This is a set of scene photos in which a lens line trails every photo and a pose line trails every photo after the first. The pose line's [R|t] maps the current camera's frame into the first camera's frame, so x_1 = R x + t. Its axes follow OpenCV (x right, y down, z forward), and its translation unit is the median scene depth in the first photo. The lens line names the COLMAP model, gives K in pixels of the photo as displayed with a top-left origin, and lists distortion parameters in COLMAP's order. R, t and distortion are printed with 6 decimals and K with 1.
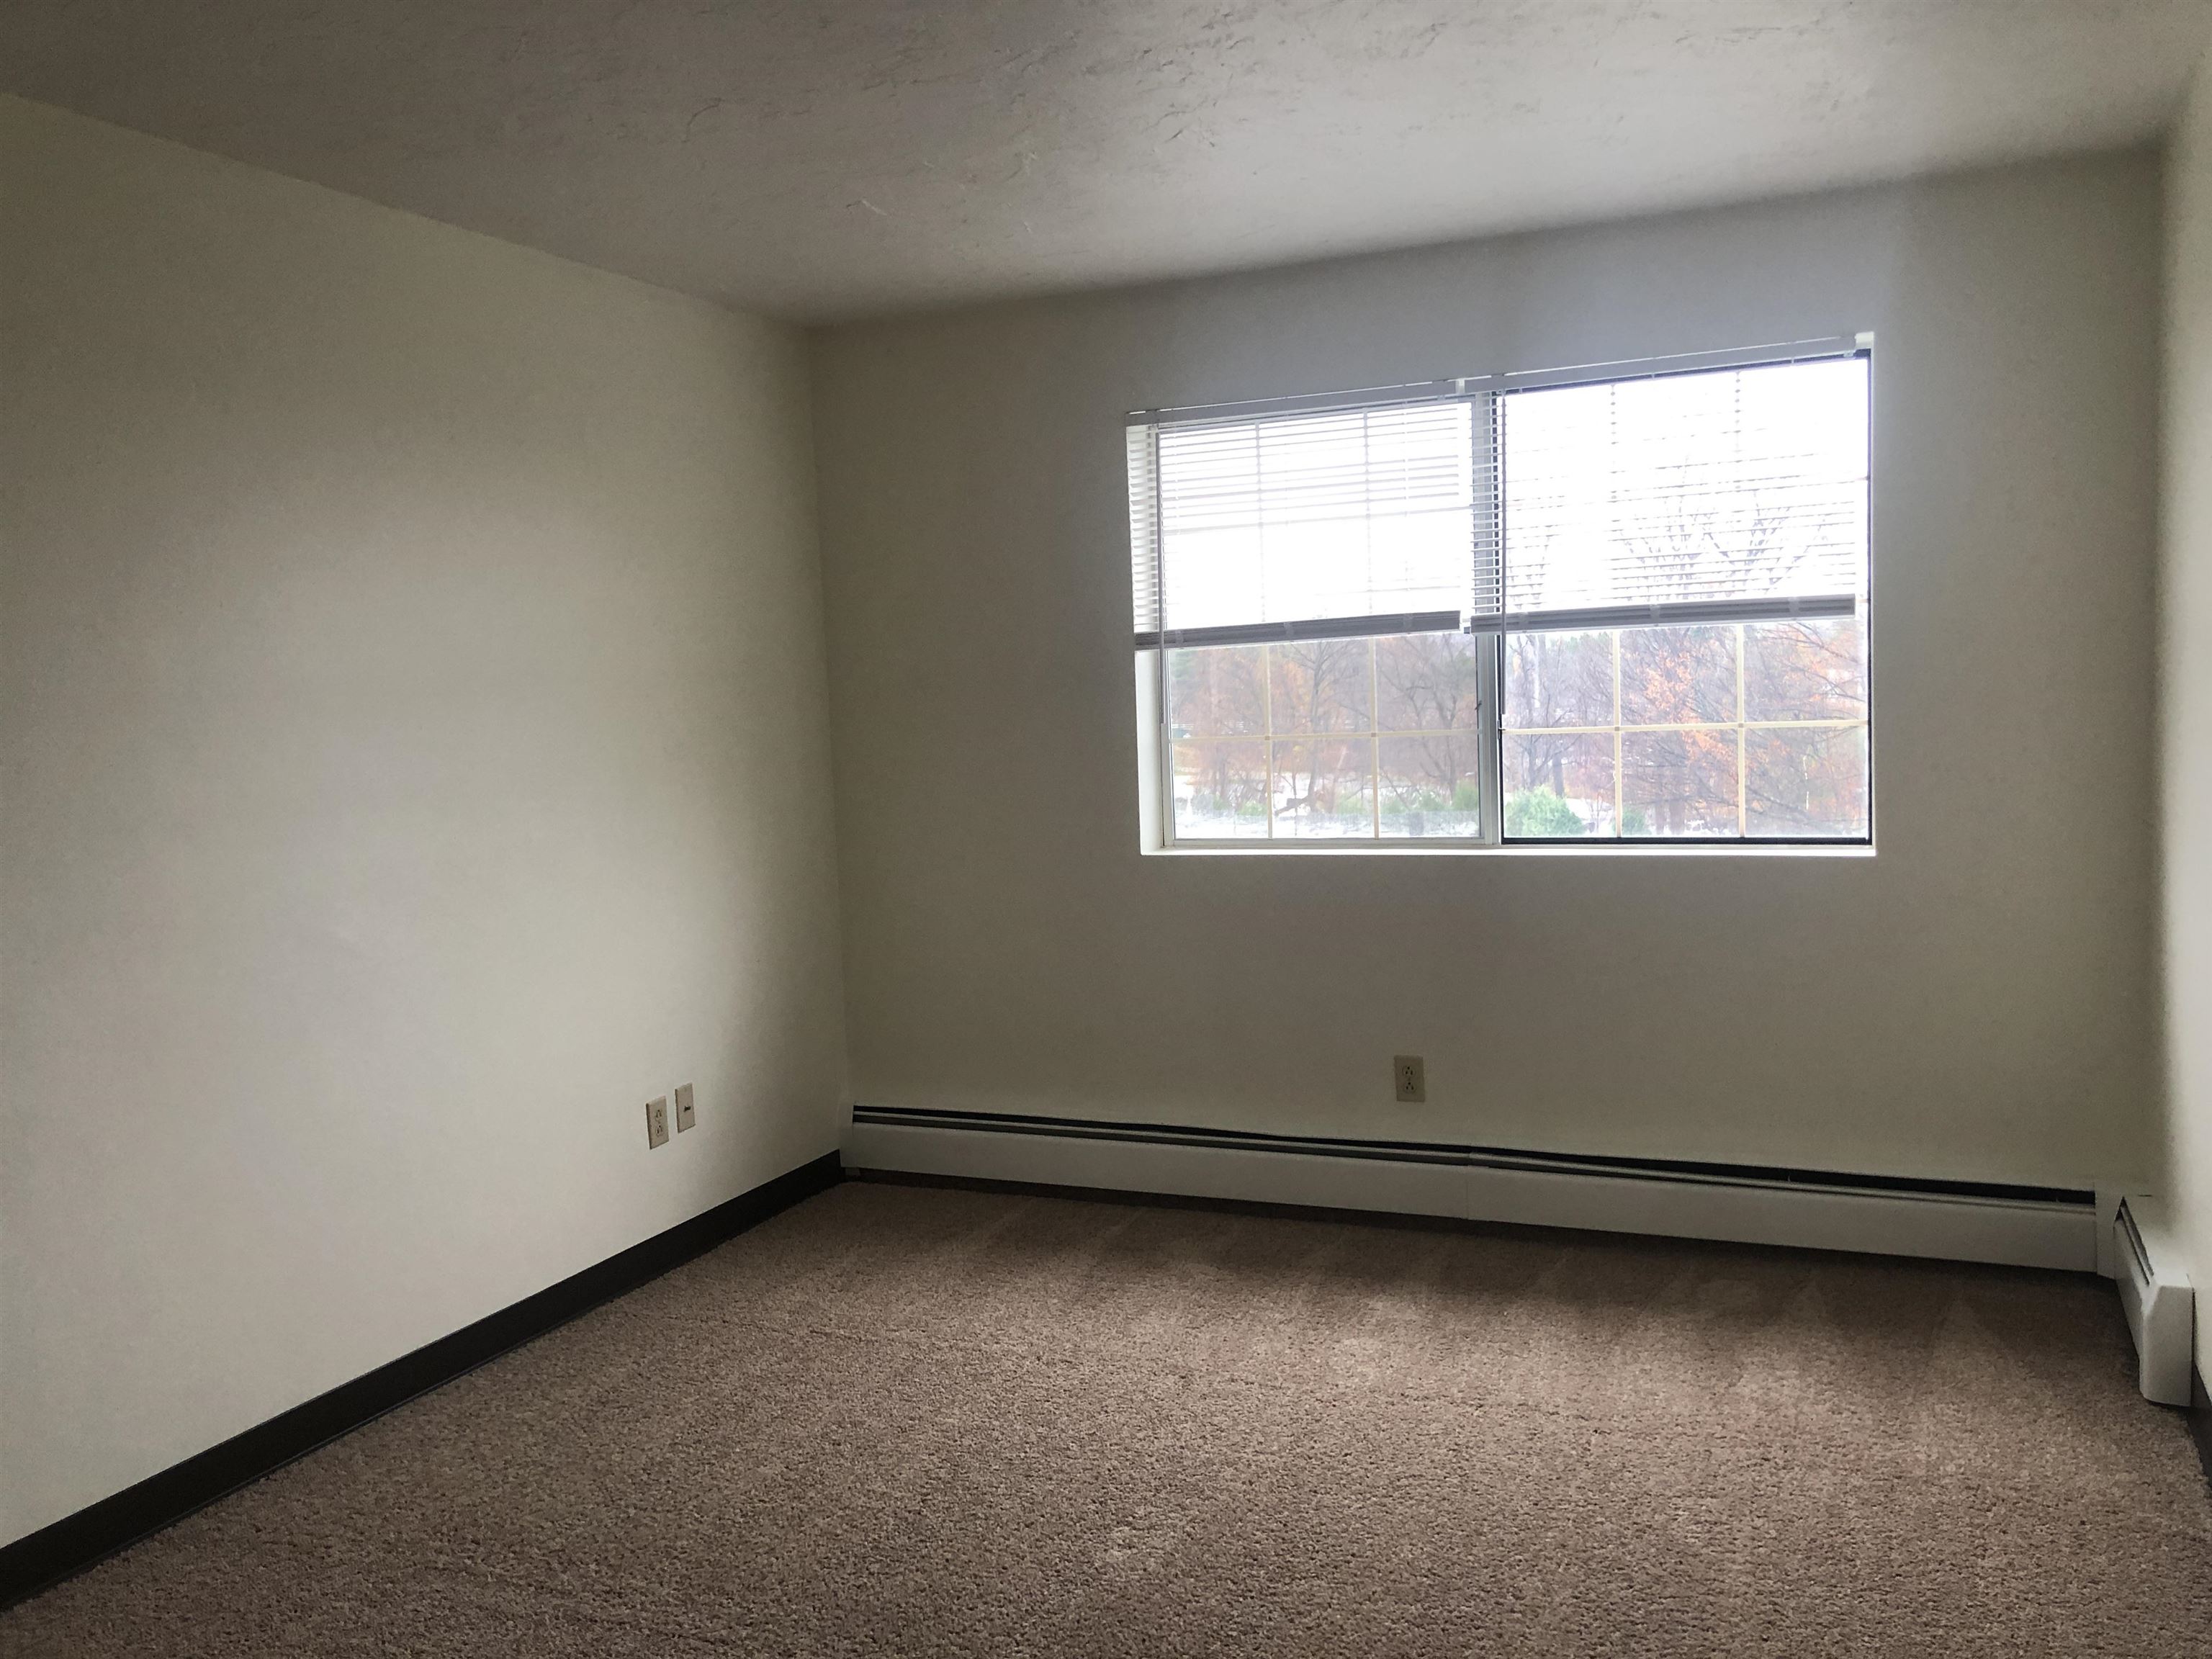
lens RADIAL K [[1803.3, 0, 1106.0], [0, 1803.3, 829.5], [0, 0, 1]] dist [0.081204, -0.132634]
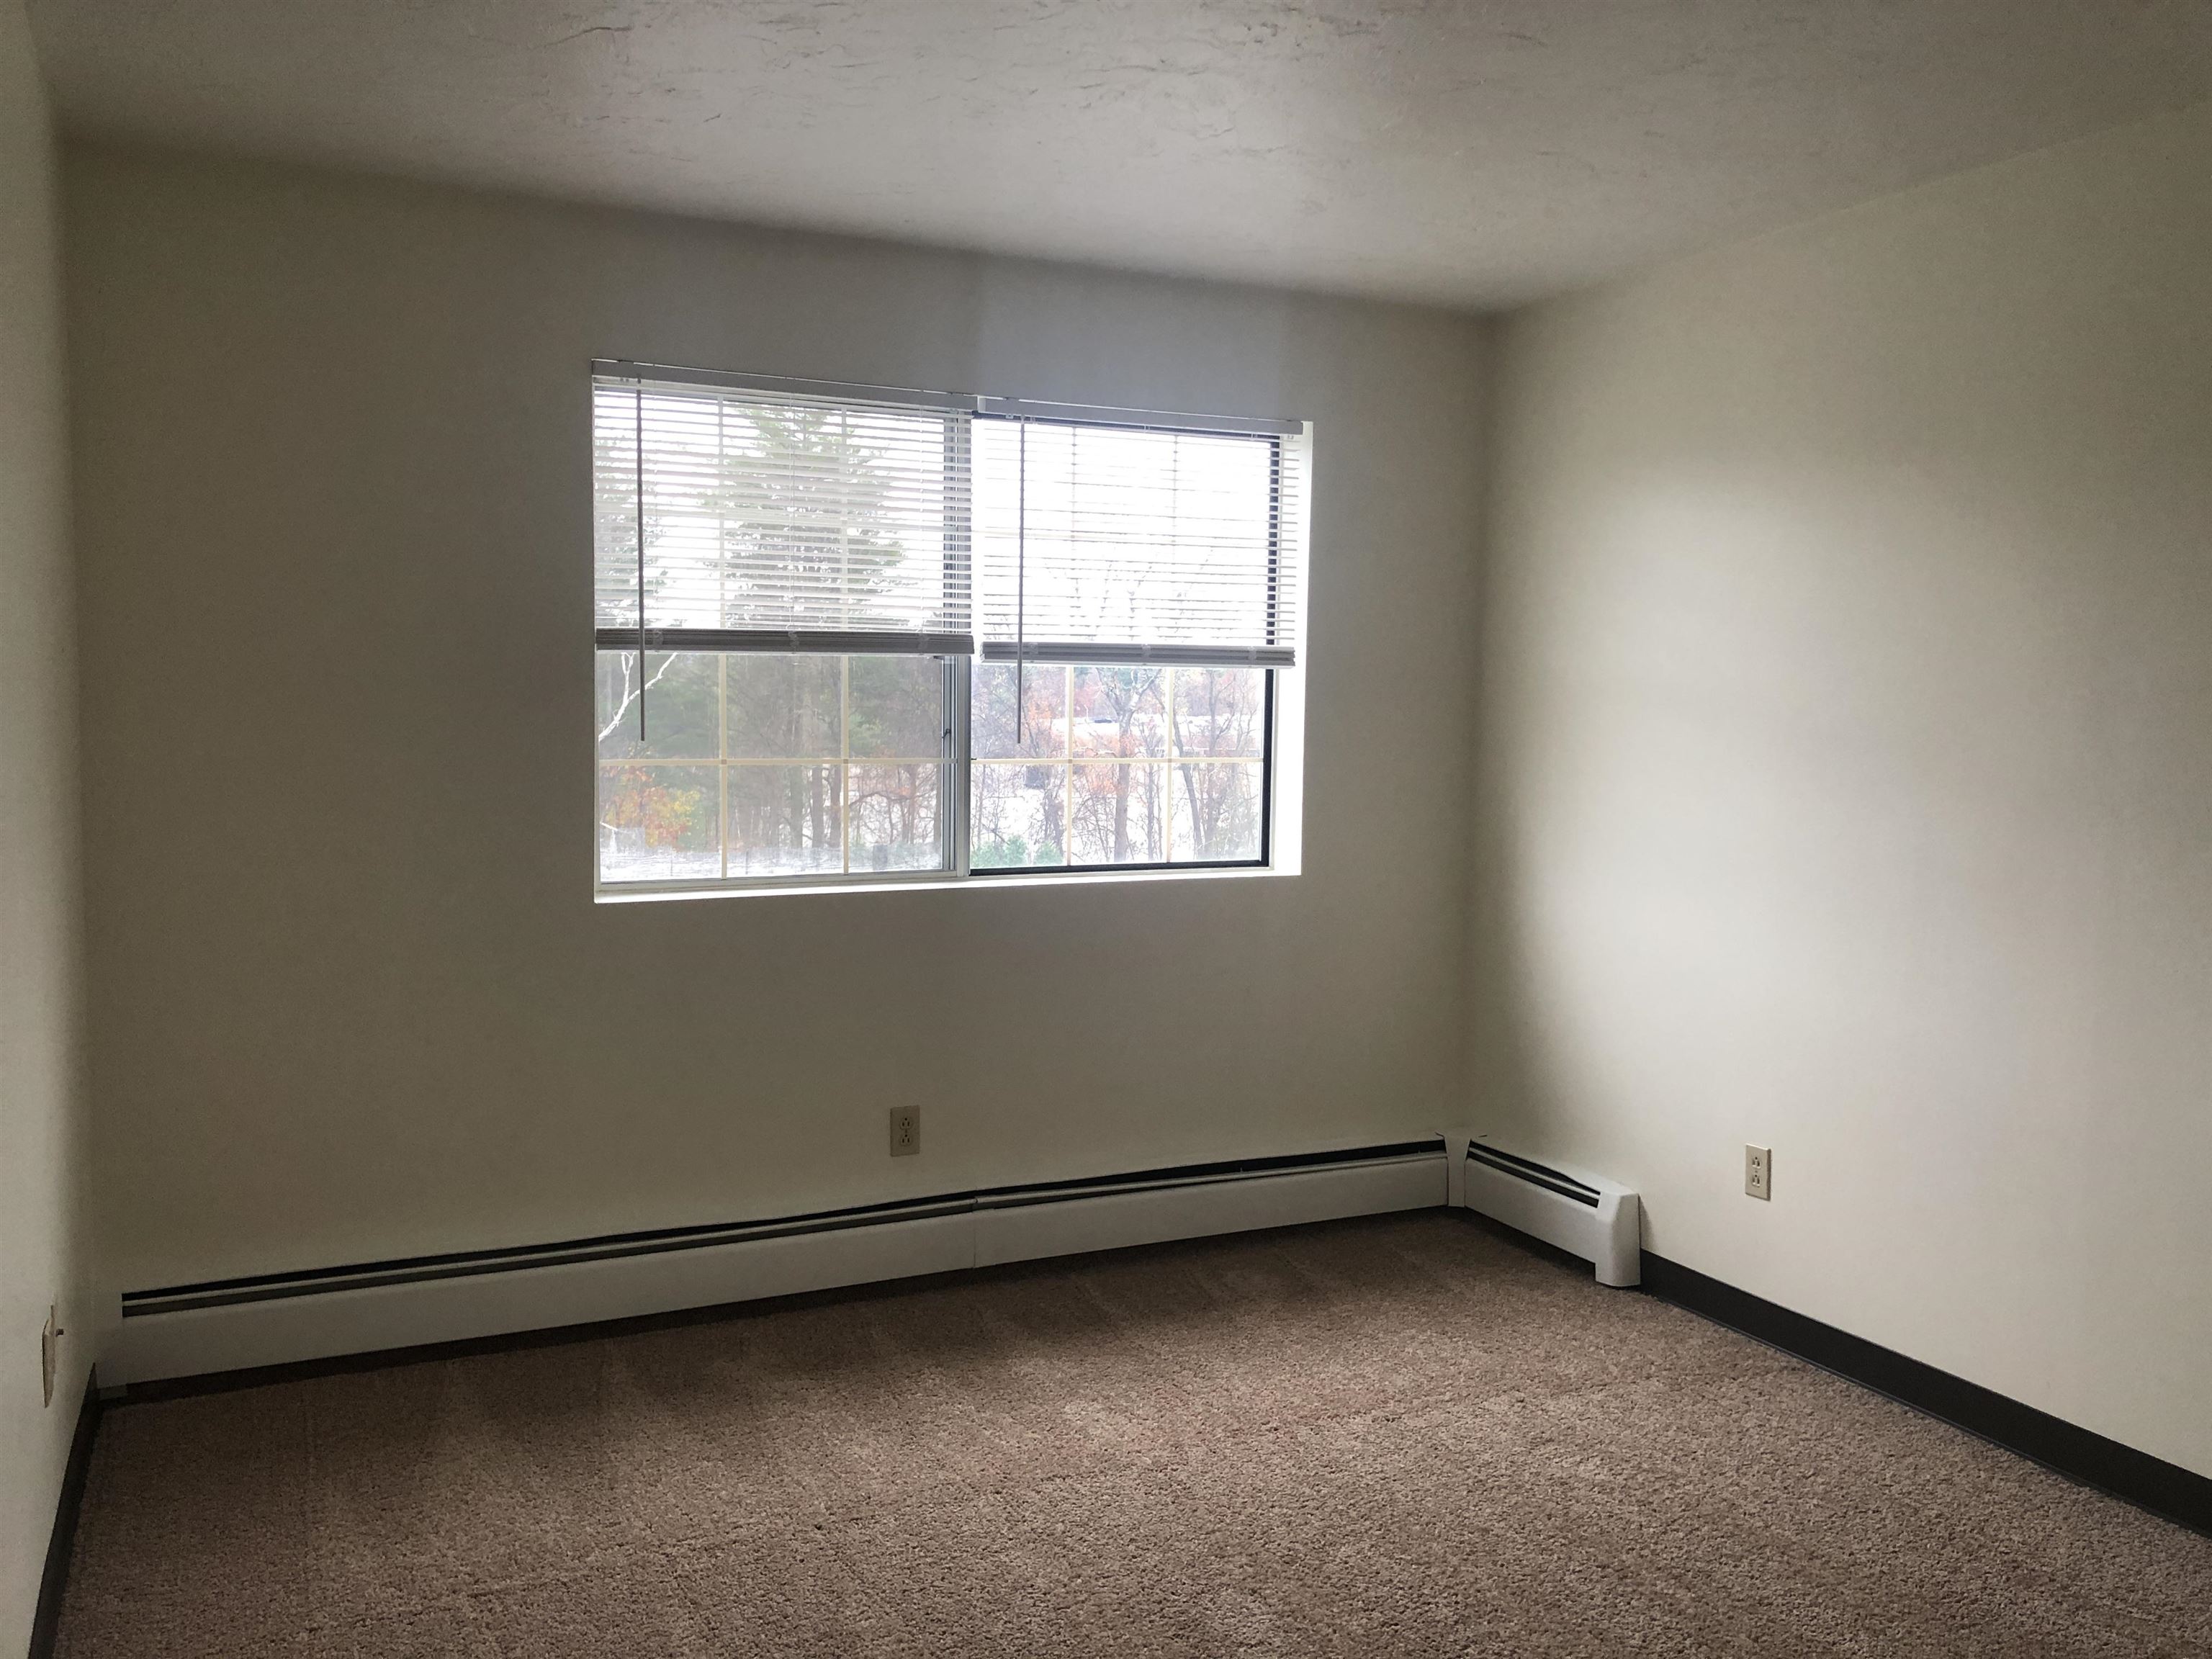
lens RADIAL K [[1803.3, 0, 1106.0], [0, 1803.3, 829.5], [0, 0, 1]] dist [0.081204, -0.132634]
pose [[0.650288, -0.005386, 0.759668, -0.475339], [0.024834, 0.999591, -0.014172, -0.001434], [-0.759281, 0.028081, 0.650156, 0.314332]]
